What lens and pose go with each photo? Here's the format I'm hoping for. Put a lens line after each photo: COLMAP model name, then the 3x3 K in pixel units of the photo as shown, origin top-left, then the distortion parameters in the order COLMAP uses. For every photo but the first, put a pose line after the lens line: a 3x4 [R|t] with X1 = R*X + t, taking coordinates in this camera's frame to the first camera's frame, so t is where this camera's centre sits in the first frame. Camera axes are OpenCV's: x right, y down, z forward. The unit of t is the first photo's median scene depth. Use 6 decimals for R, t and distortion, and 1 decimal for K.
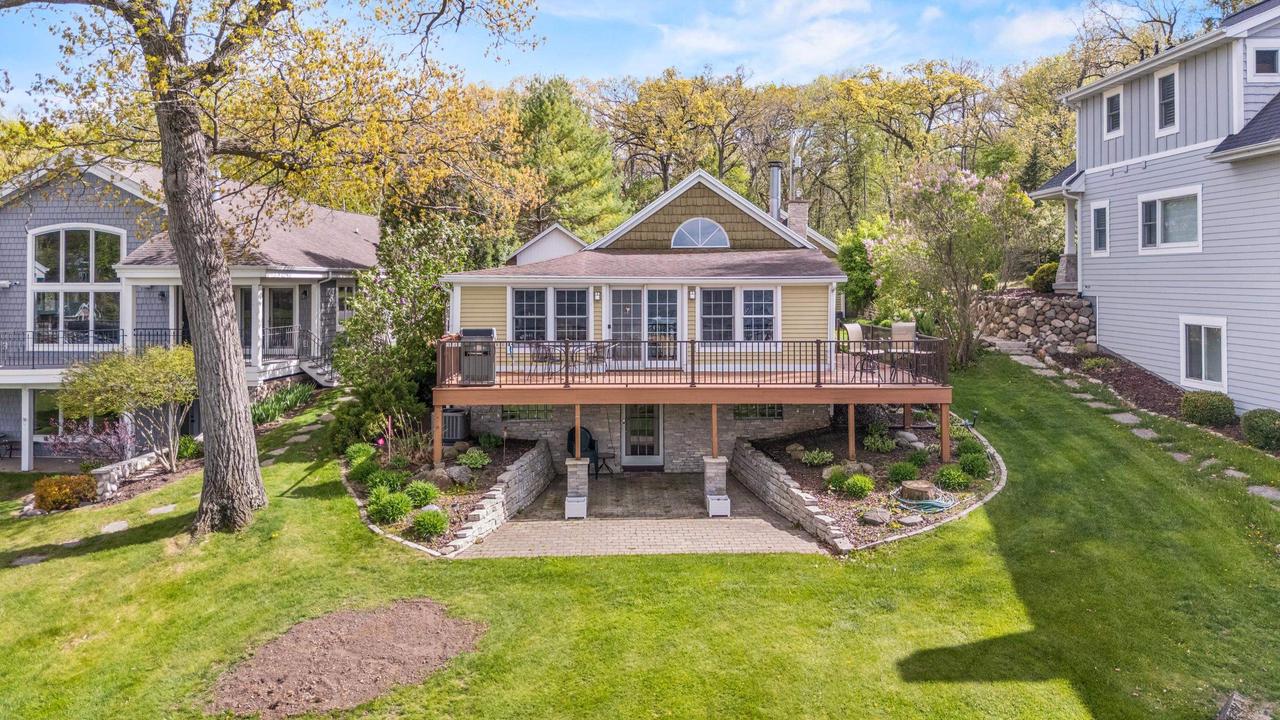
lens RADIAL K [[984.9, 0, 643.8], [0, 984.9, 262.7], [0, 0, 1]] dist [0.058379, -0.044314]
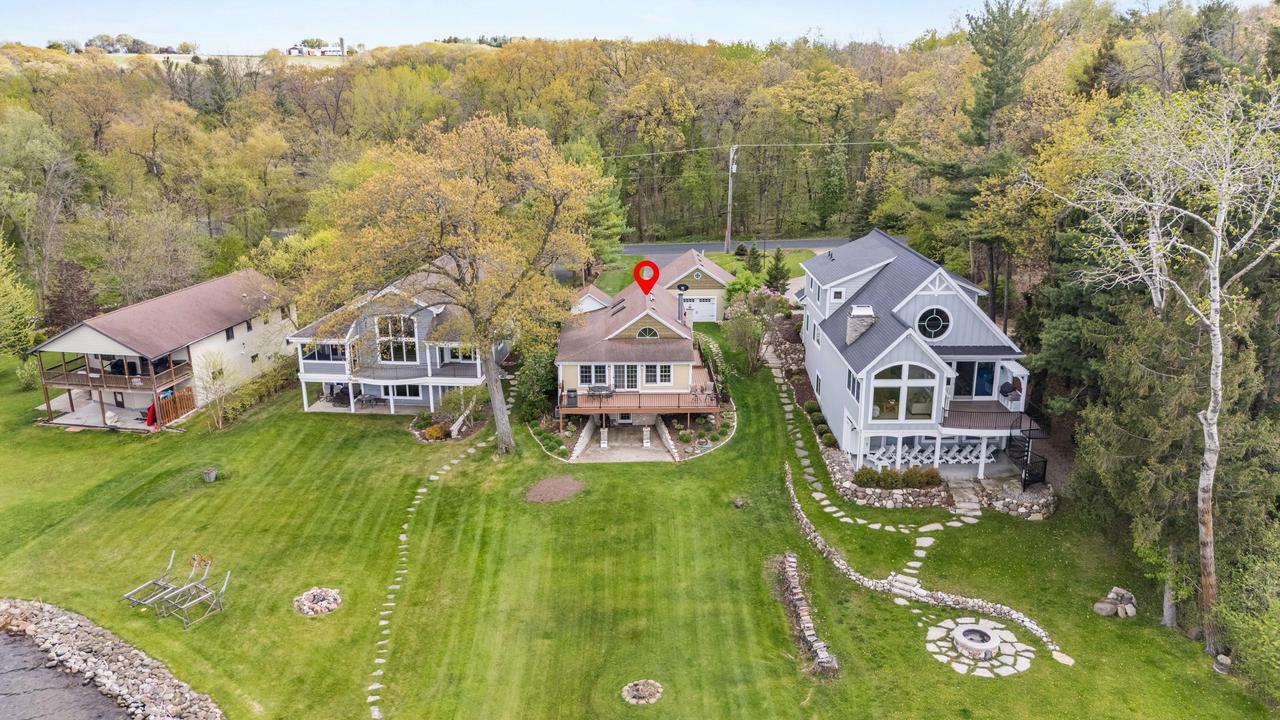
lens RADIAL K [[984.9, 0, 653.3], [0, 984.9, 364.3], [0, 0, 1]] dist [0.058379, -0.044314]
pose [[0.999978, 0.002243, 0.006295, 0.068628], [-0.004032, 0.953712, 0.300695, -0.909200], [-0.005329, -0.300713, 0.953700, -1.881988]]
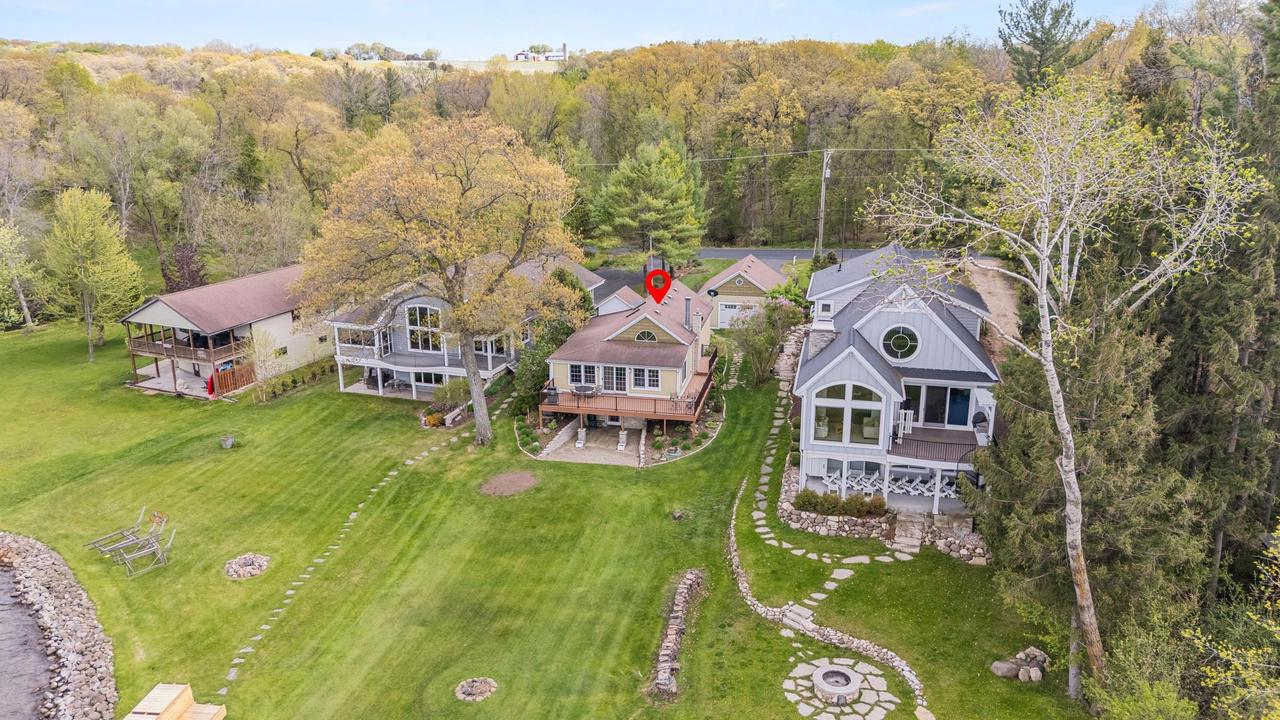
lens RADIAL K [[984.9, 0, 643.1], [0, 984.9, 365.4], [0, 0, 1]] dist [0.058379, -0.044314]
pose [[0.973848, 0.066927, -0.217119, 0.763053], [0.001177, 0.954129, 0.299393, -0.904955], [0.227198, -0.291819, 0.929098, -1.776901]]
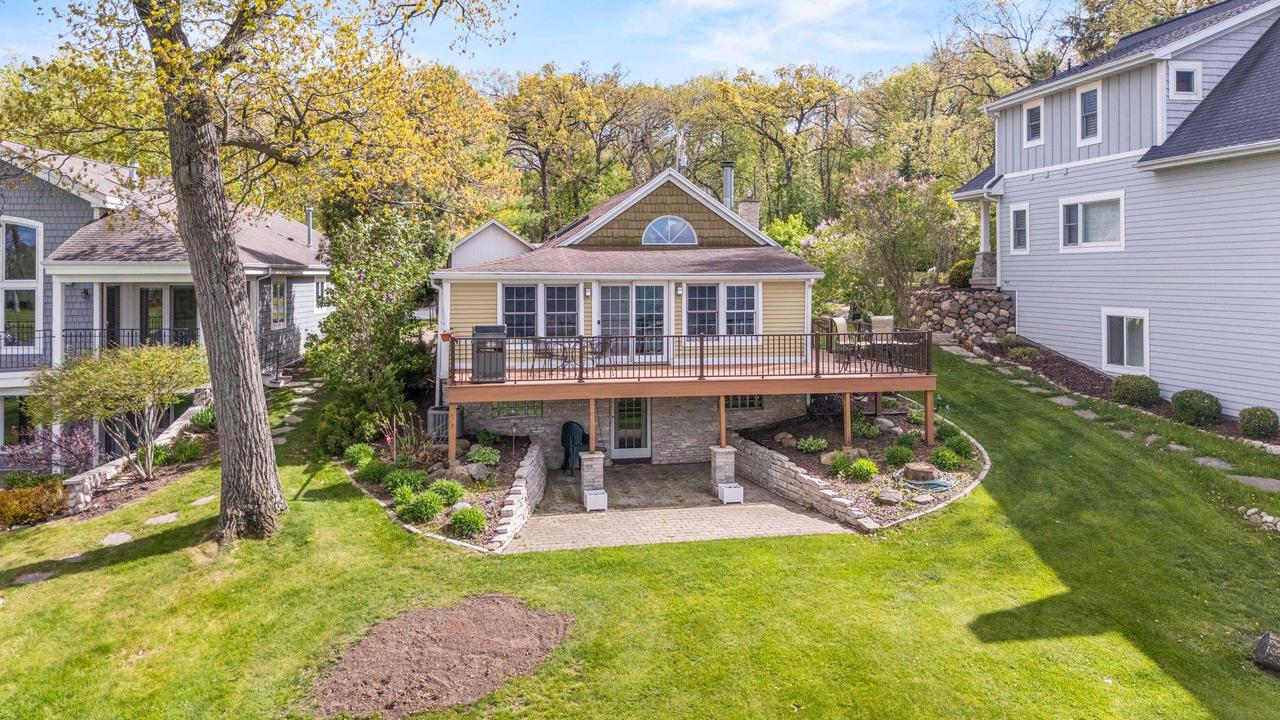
lens RADIAL K [[984.9, 0, 647.8], [0, 984.9, 263.2], [0, 0, 1]] dist [0.058379, -0.044314]
pose [[0.986256, 0.001025, 0.165221, -0.165606], [-0.001797, 0.999988, 0.004524, -0.000876], [-0.165215, -0.004759, 0.986246, -0.010436]]
